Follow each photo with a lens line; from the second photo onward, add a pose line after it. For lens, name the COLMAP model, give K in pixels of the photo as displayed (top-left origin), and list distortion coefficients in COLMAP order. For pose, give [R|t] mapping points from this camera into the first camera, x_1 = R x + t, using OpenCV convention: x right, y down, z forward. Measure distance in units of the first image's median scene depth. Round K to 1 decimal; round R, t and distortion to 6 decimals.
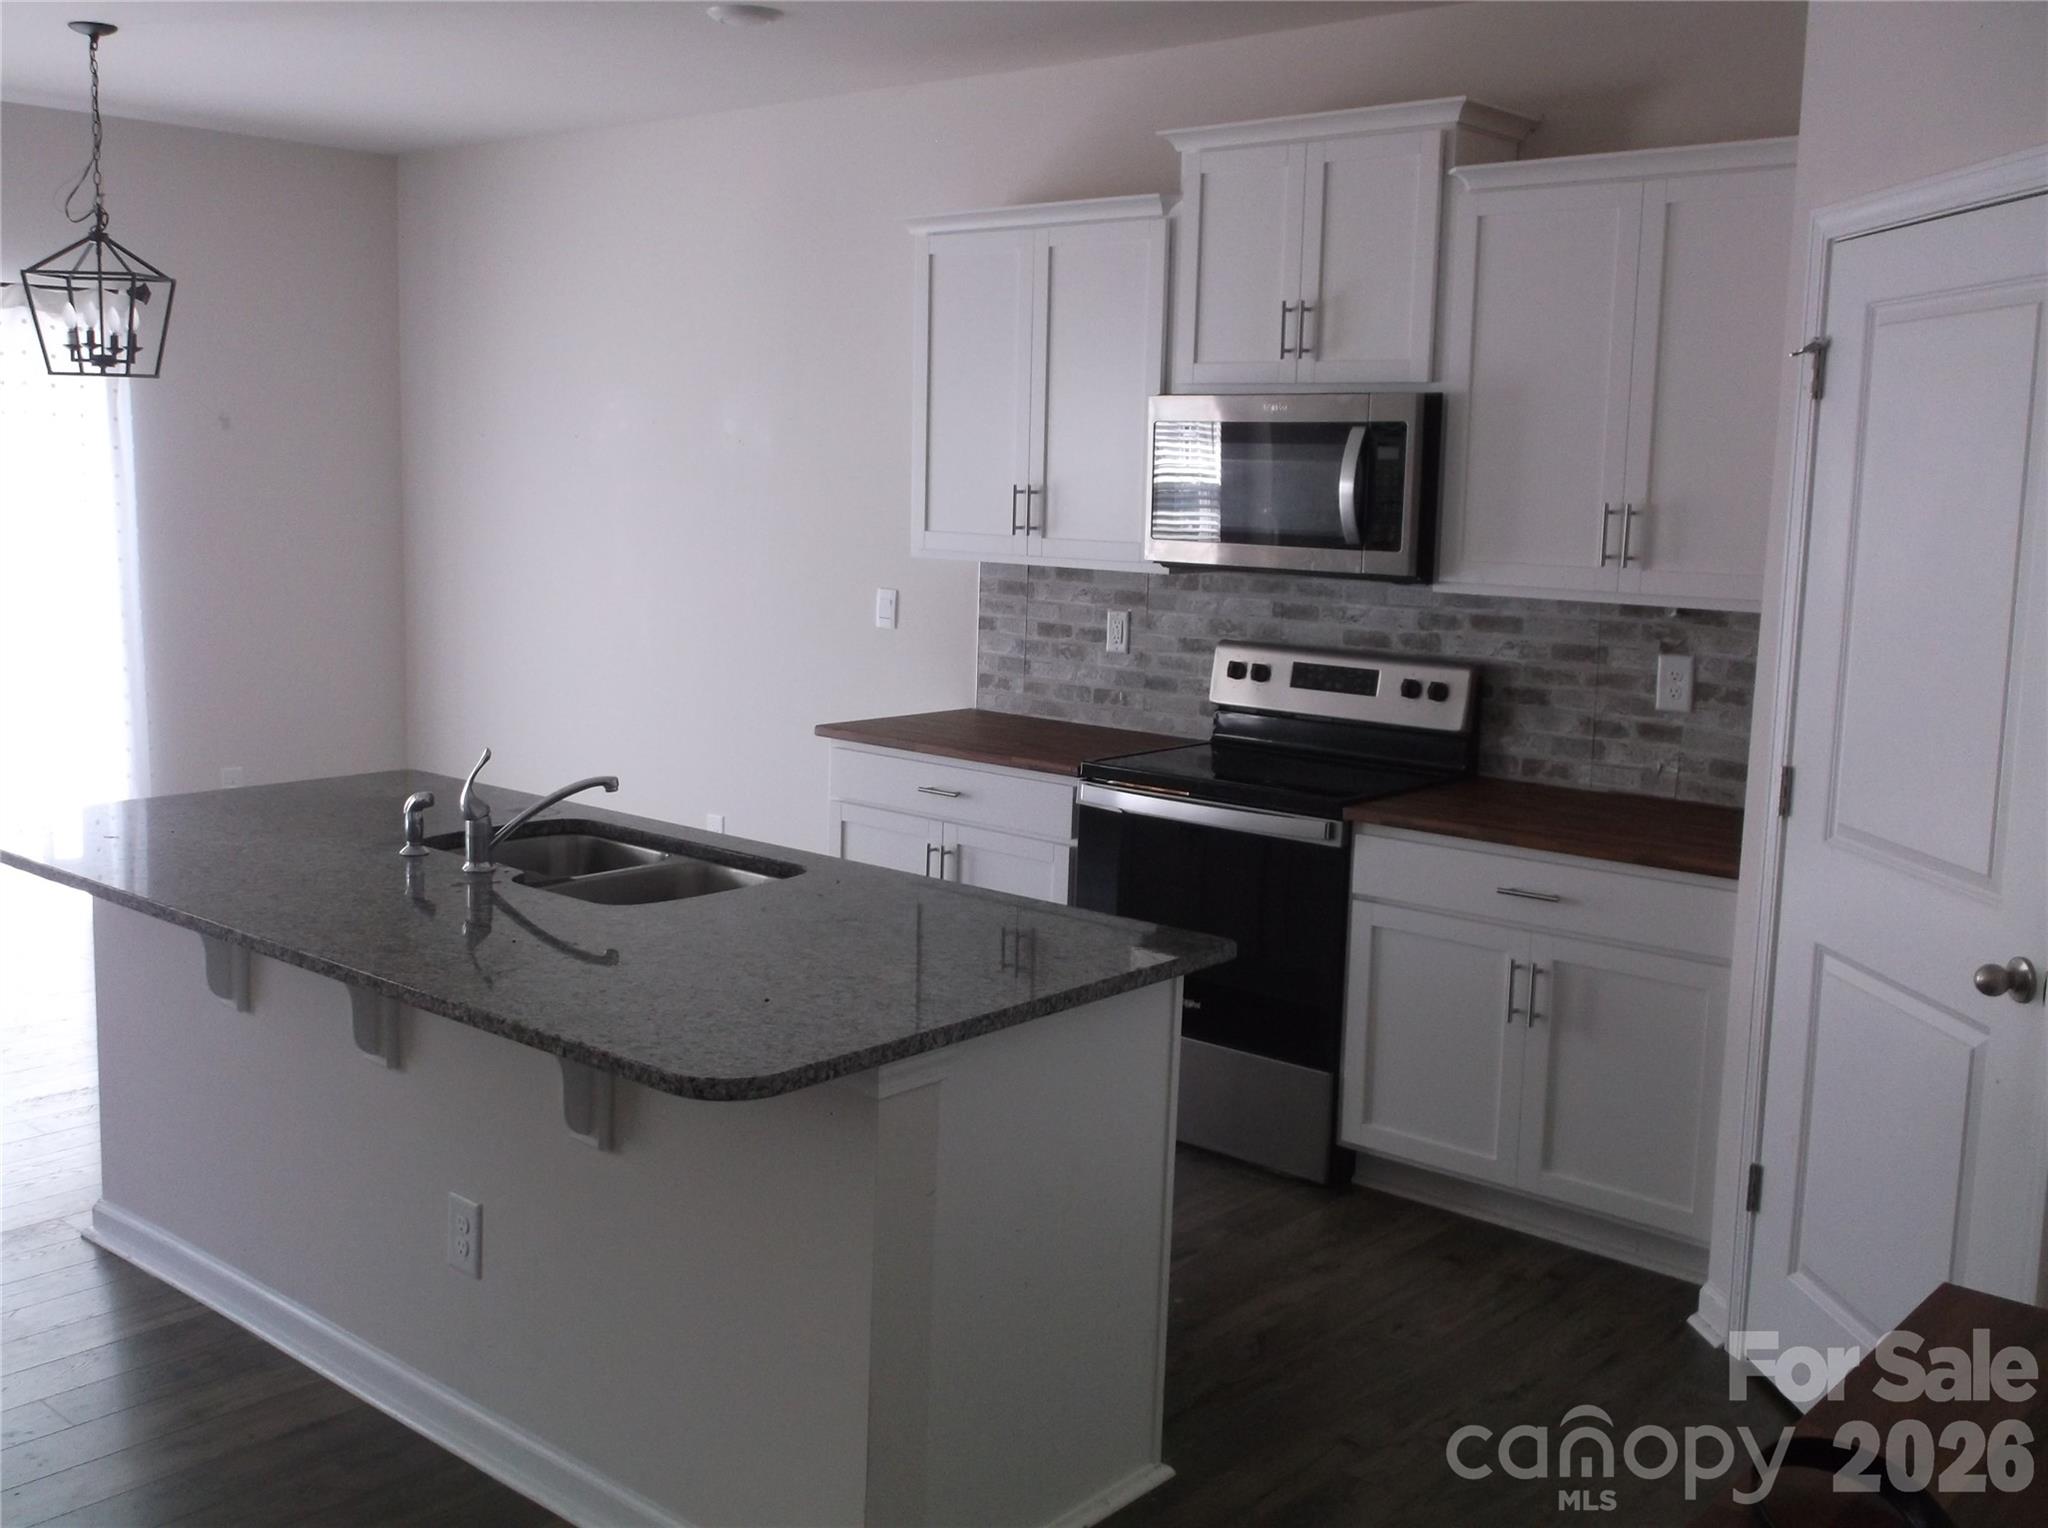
lens RADIAL K [[2013.2, 0, 1012.0], [0, 2013.2, 726.4], [0, 0, 1]] dist [0.021997, -0.010947]
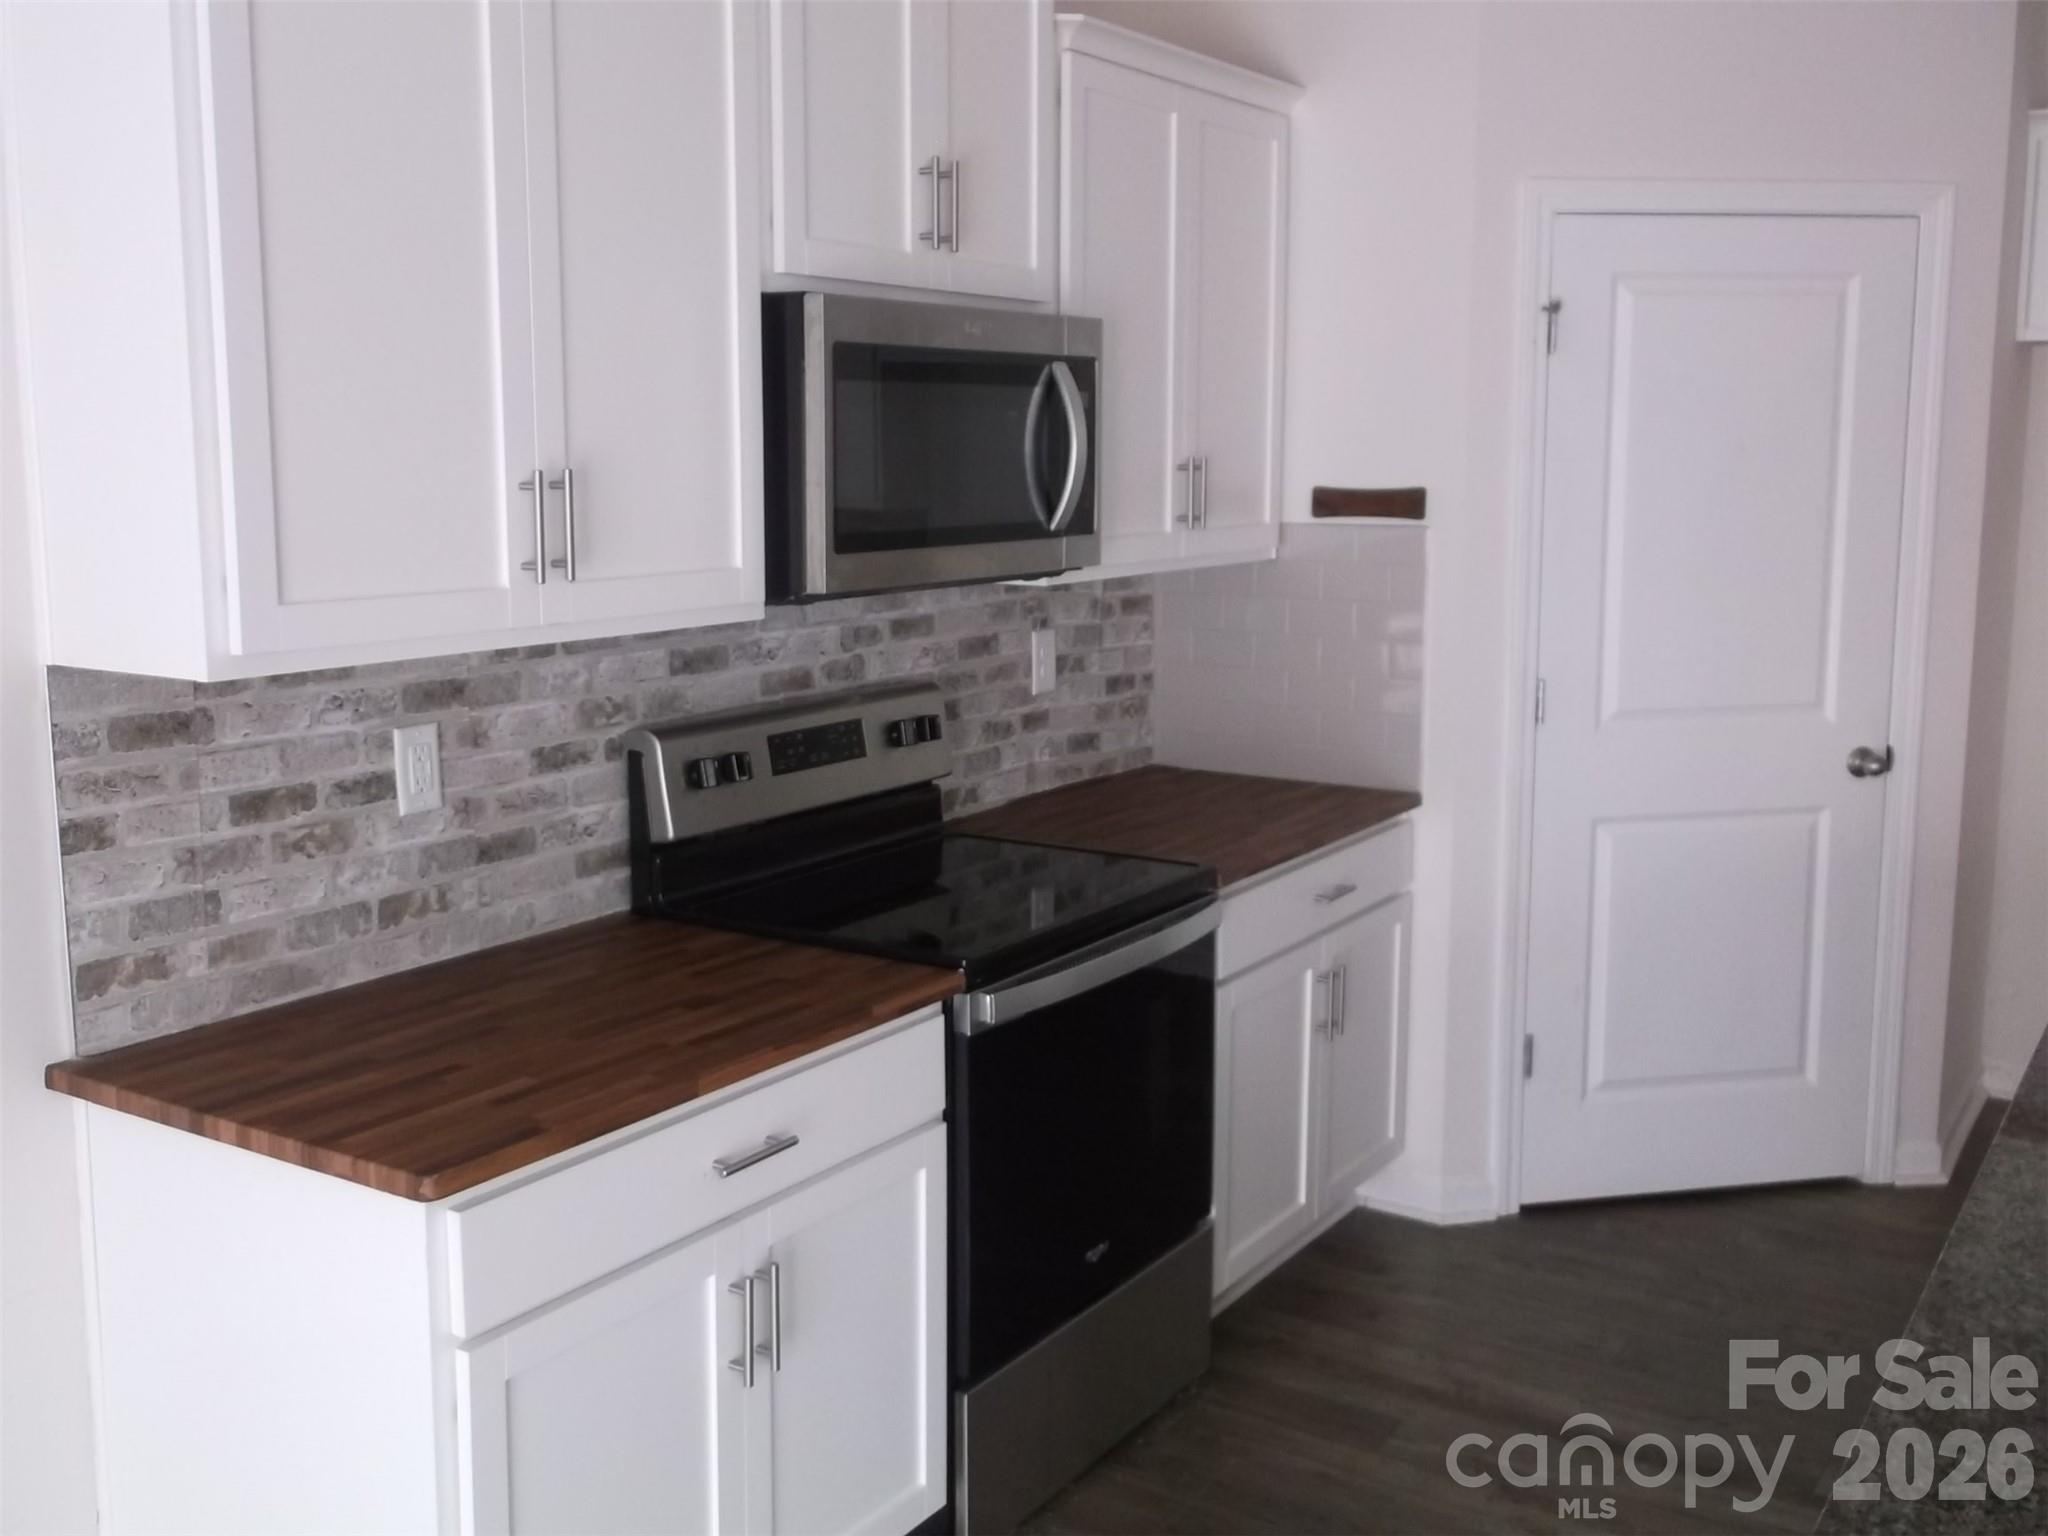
lens RADIAL K [[2013.2, 0, 1012.0], [0, 2013.2, 730.4], [0, 0, 1]] dist [0.021997, -0.010947]
pose [[-0.130770, -0.164878, 0.977606, -0.471016], [0.127867, 0.975033, 0.181549, -0.135099], [-0.983132, 0.148745, -0.106423, 0.978019]]
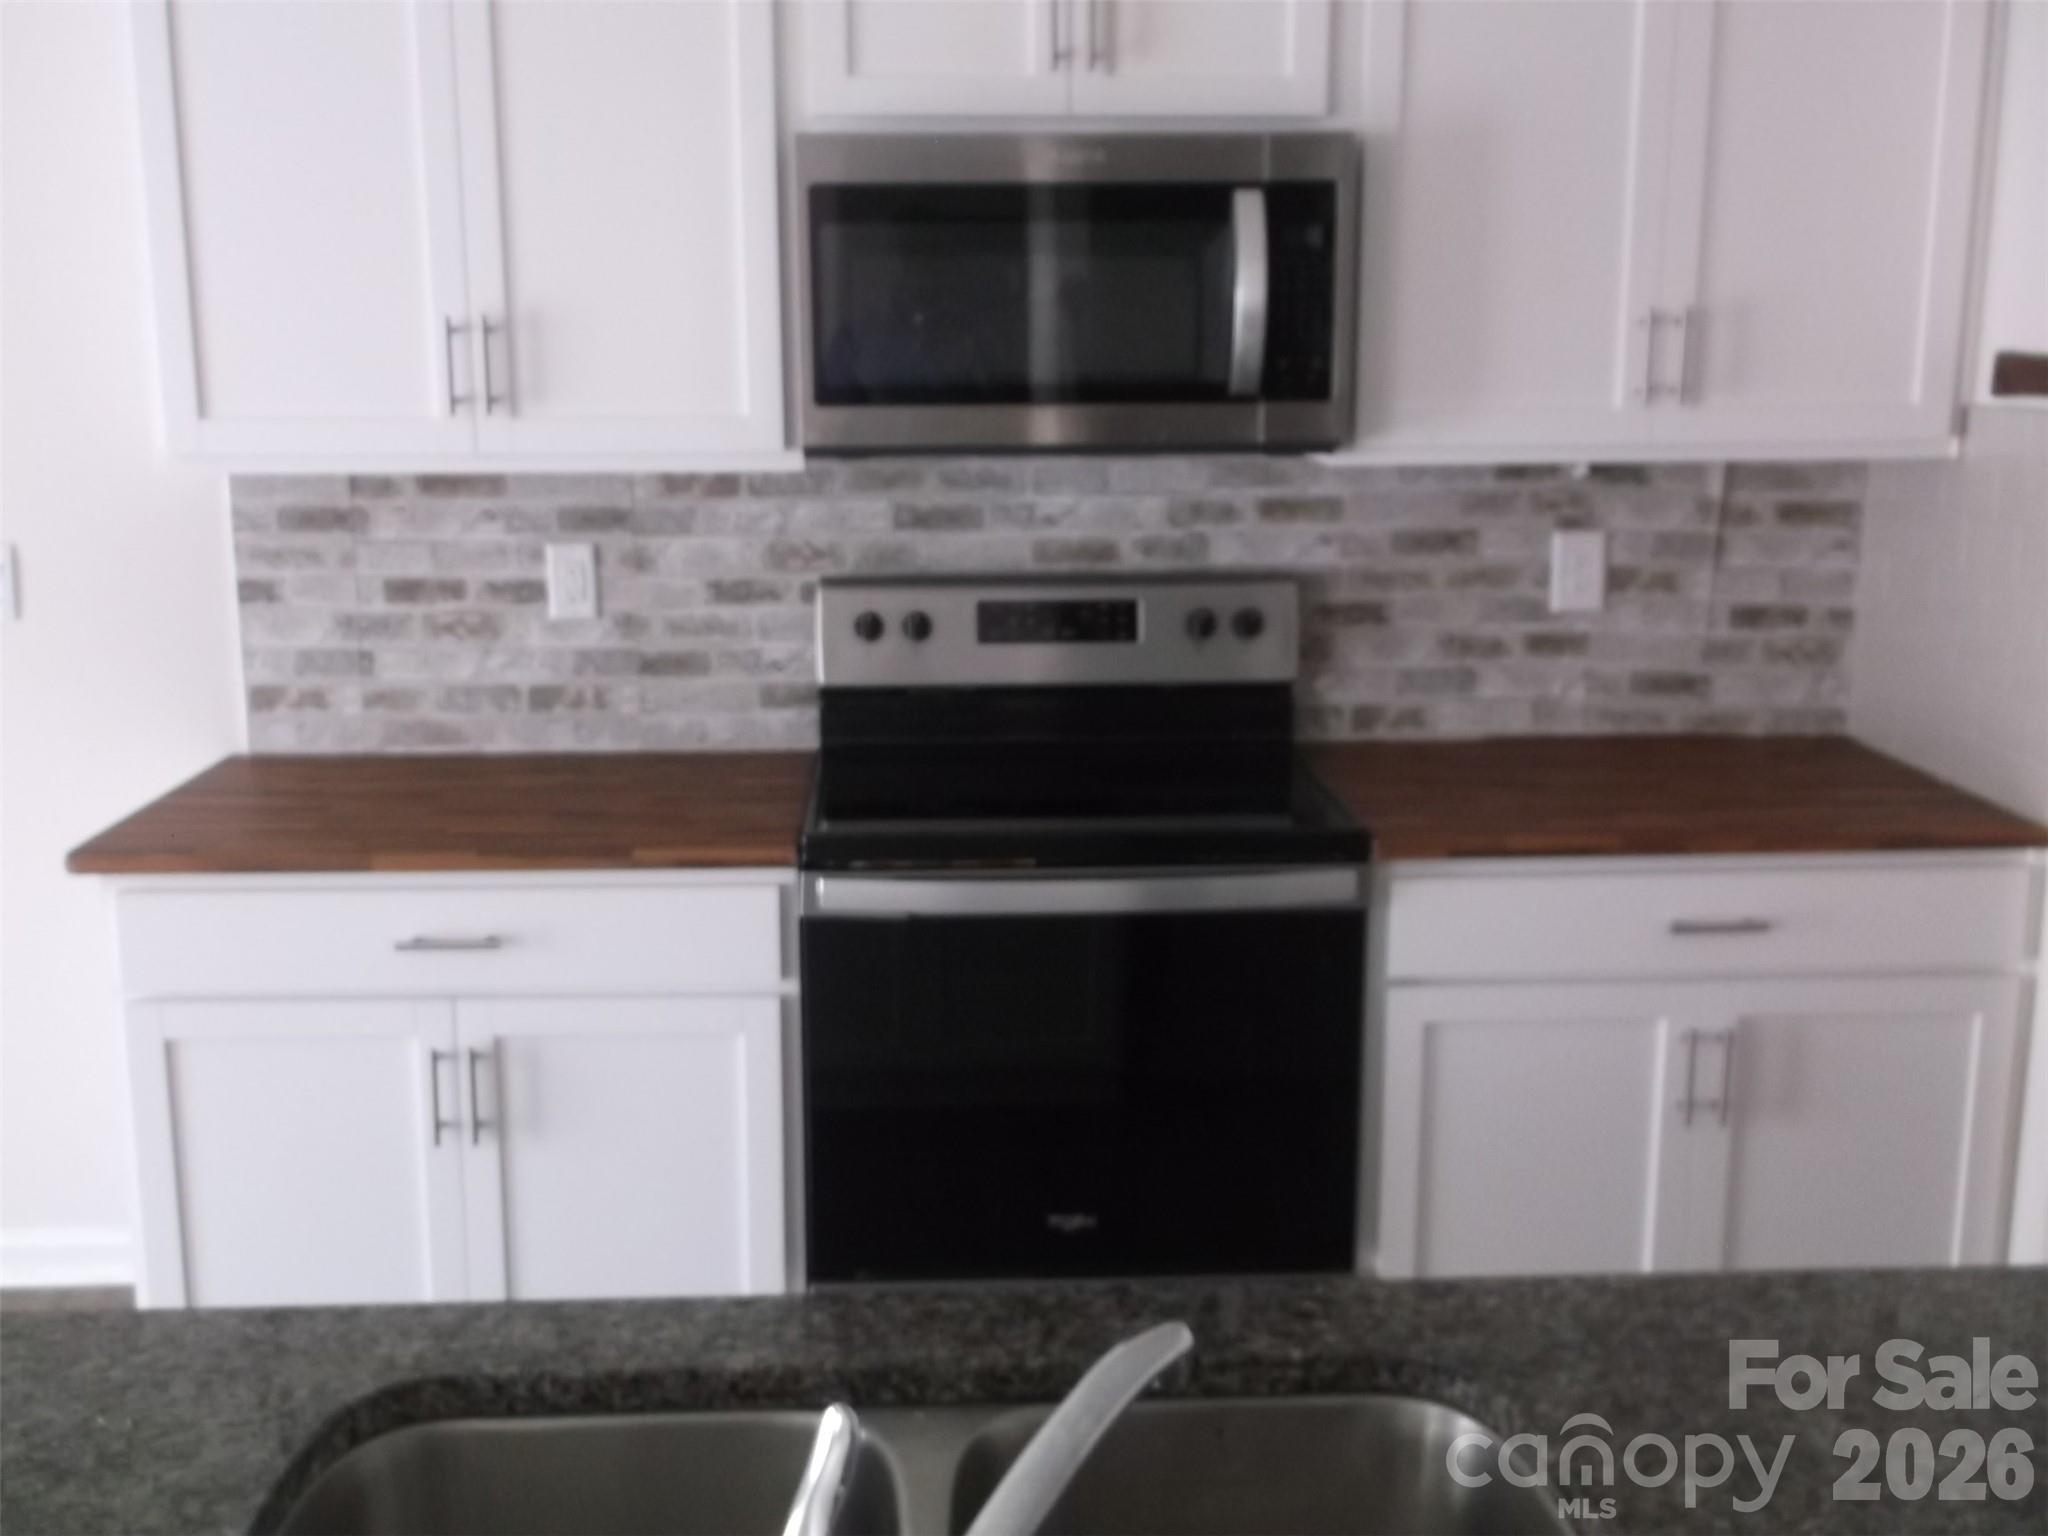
lens RADIAL K [[2013.2, 0, 1012.0], [0, 2013.2, 730.4], [0, 0, 1]] dist [0.021997, -0.010947]
pose [[0.732779, -0.156226, 0.662291, -0.253773], [0.112082, 0.987705, 0.108976, -0.057461], [-0.671173, -0.005624, 0.741280, 0.538796]]
